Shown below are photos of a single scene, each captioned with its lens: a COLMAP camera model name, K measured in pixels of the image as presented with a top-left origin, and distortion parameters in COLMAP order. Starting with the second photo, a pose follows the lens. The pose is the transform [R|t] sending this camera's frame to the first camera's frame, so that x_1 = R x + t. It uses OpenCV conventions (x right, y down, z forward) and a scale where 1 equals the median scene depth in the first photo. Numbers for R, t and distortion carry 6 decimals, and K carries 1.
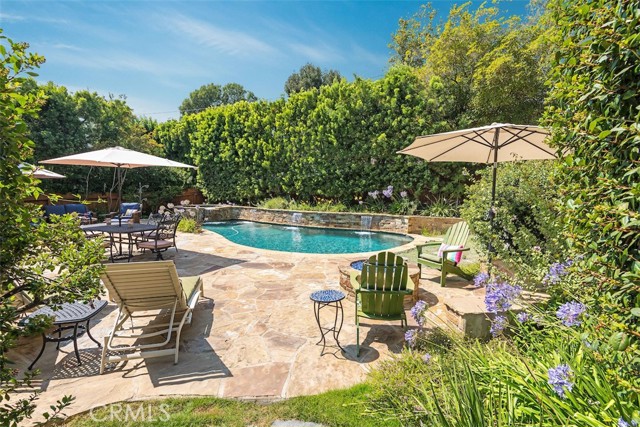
lens RADIAL K [[331.4, 0, 319.9], [0, 331.4, 203.6], [0, 0, 1]] dist [-0.000224, -0.000017]
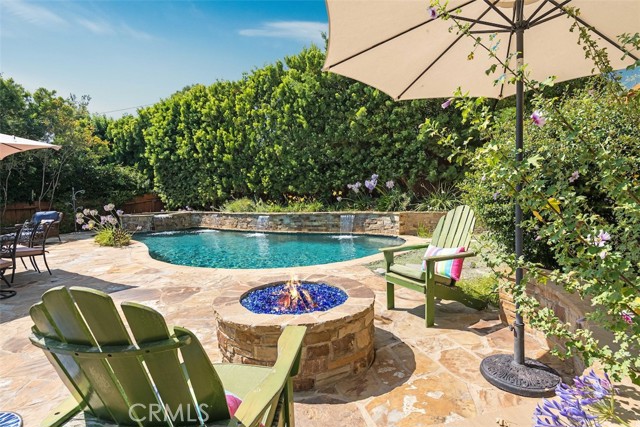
lens RADIAL K [[350.0, 0, 319.8], [0, 350.0, 204.6], [0, 0, 1]] dist [-0.002530, -0.001510]
pose [[0.998976, -0.044206, -0.009586, 0.076941], [0.044051, 0.998904, -0.015843, 0.021050], [0.010276, 0.015405, 0.999829, 0.160002]]
